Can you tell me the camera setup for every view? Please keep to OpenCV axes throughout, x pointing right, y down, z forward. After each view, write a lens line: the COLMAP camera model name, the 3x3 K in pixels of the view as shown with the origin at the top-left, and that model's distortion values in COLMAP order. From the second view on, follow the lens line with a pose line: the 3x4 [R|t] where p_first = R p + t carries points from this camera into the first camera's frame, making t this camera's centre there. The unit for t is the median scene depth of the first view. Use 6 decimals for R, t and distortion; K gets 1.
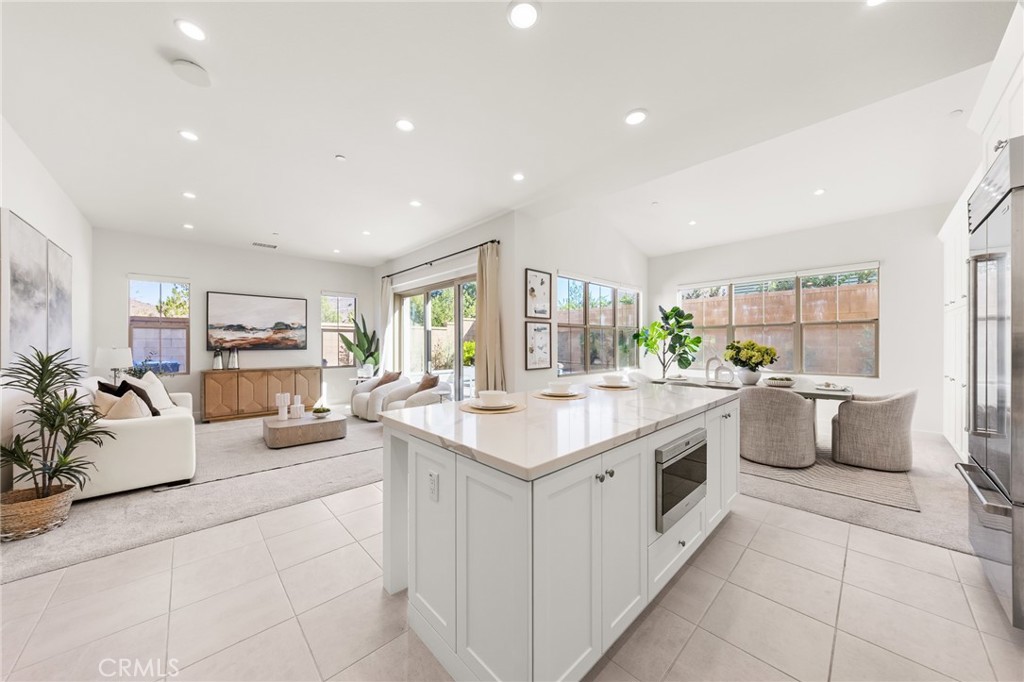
lens RADIAL K [[344.1, 0, 510.0], [0, 344.1, 345.5], [0, 0, 1]] dist [-0.002274, -0.000435]
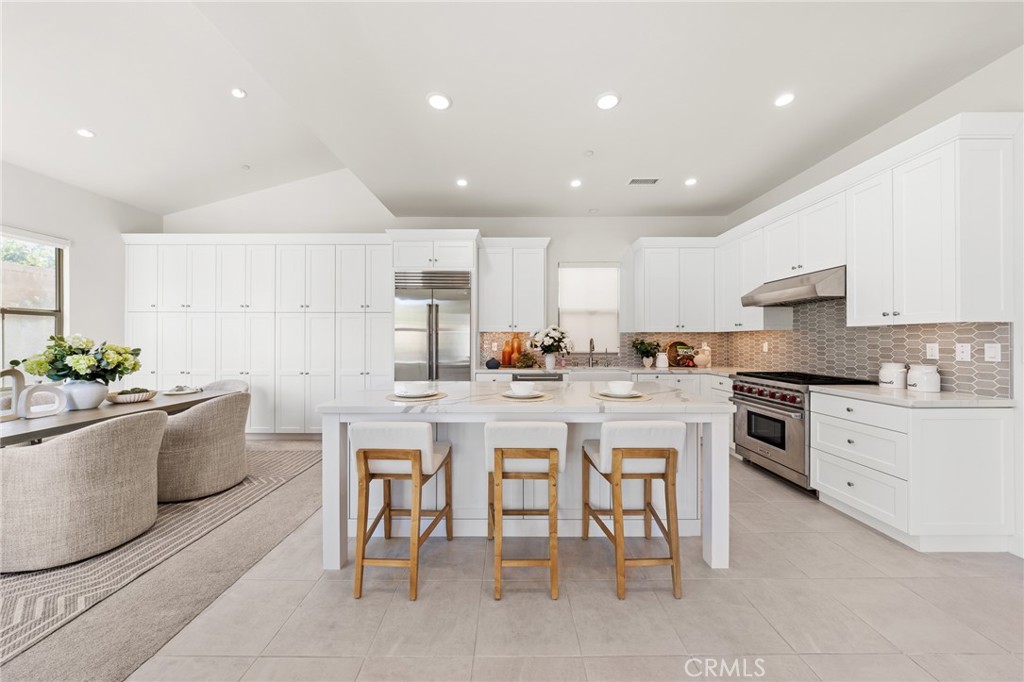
lens RADIAL K [[344.1, 0, 511.6], [0, 344.1, 341.0], [0, 0, 1]] dist [-0.002274, -0.000435]
pose [[-0.728397, 0.002336, 0.685152, -0.177127], [0.004665, 0.999988, 0.001550, -0.001809], [-0.685140, 0.004326, -0.728399, 0.657028]]
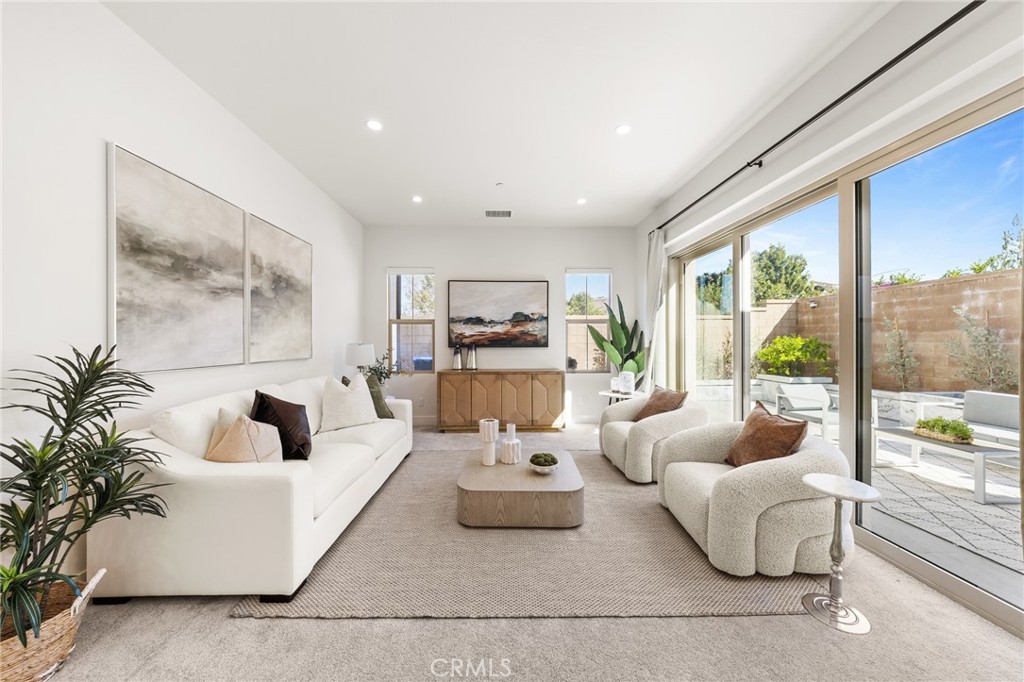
lens RADIAL K [[344.1, 0, 510.8], [0, 344.1, 340.3], [0, 0, 1]] dist [-0.002274, -0.000435]
pose [[0.751293, -0.001060, -0.659968, -0.171566], [-0.002567, 0.999986, -0.004528, 0.000517], [0.659963, 0.005096, 0.751280, 0.423092]]
